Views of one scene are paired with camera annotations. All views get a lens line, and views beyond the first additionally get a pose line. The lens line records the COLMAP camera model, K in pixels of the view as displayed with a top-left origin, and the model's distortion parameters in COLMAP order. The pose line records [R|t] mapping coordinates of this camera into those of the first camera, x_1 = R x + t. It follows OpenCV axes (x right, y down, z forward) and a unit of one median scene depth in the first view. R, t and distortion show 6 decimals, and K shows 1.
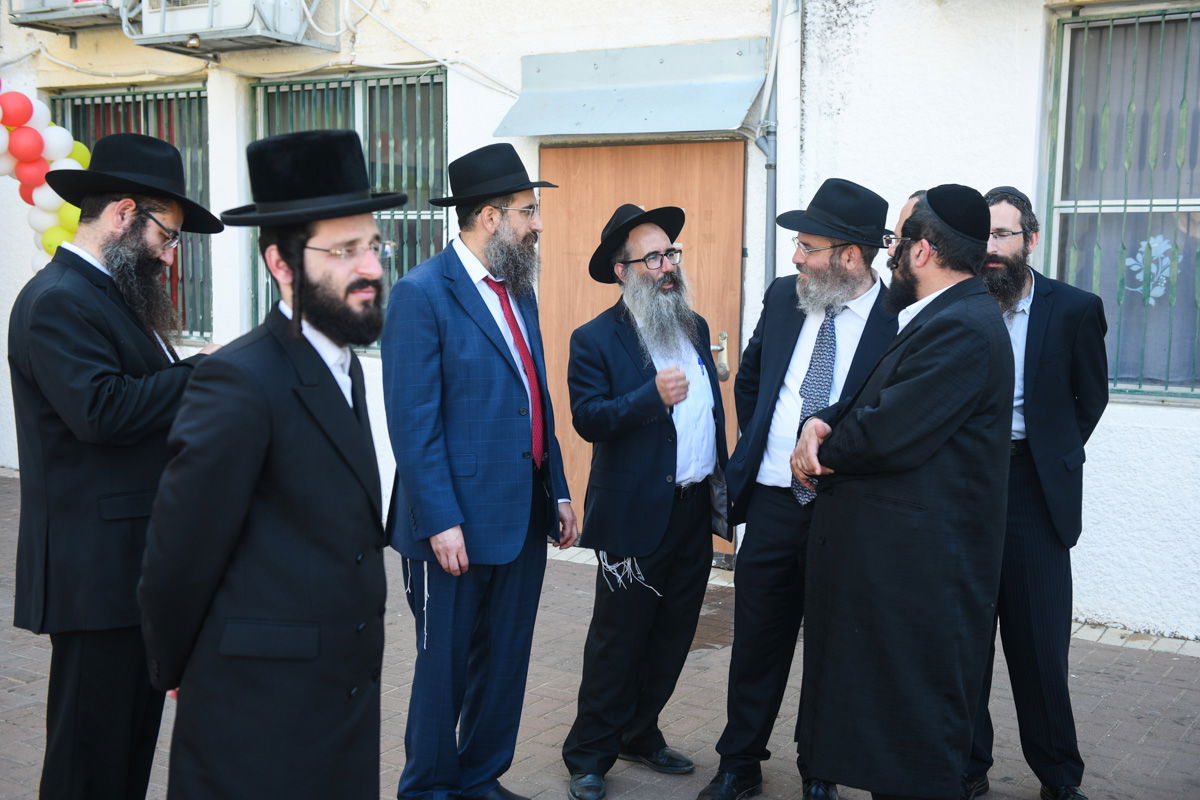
lens RADIAL K [[1372.0, 0, 590.1], [0, 1372.0, 395.0], [0, 0, 1]] dist [0.096068, 0.000000]
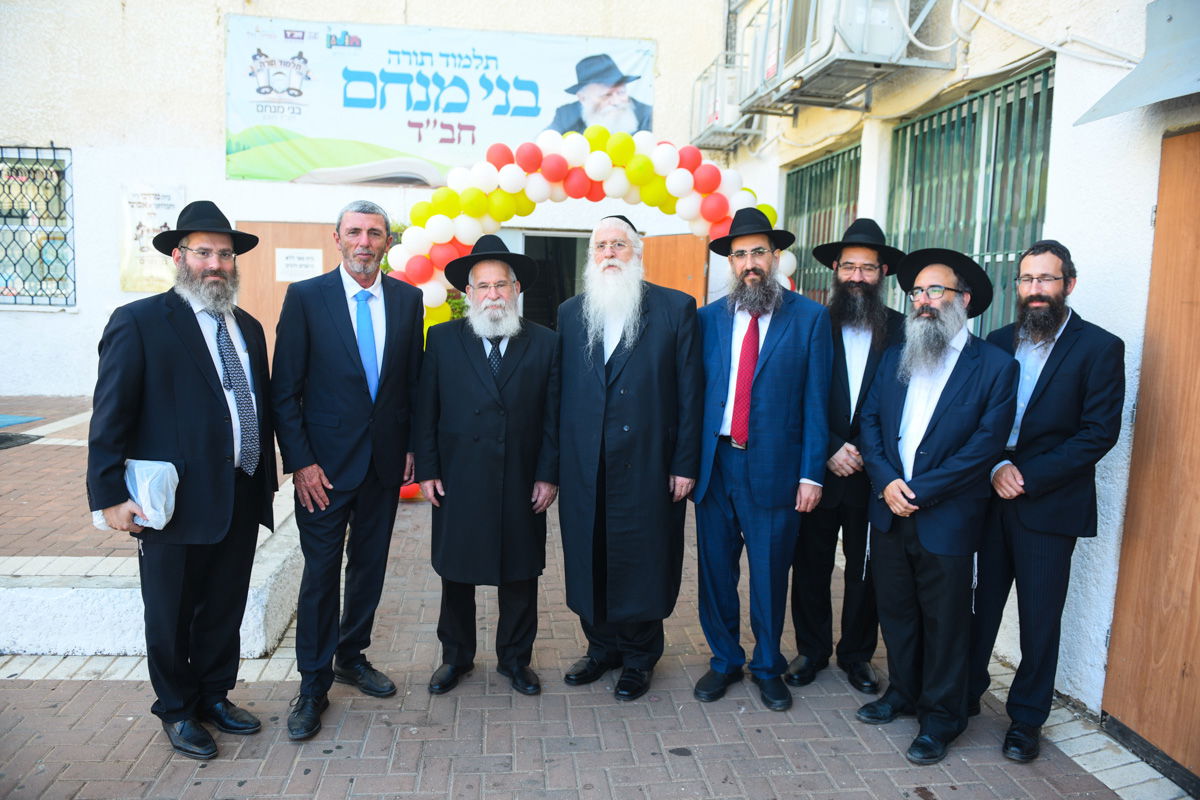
lens RADIAL K [[814.2, 0, 601.9], [0, 814.2, 403.8], [0, 0, 1]] dist [-0.049631, -0.001156]
pose [[0.634853, 0.110773, -0.764651, 0.084887], [-0.102565, 0.992993, 0.058698, -0.048173], [0.765795, 0.041162, 0.641766, 0.529997]]
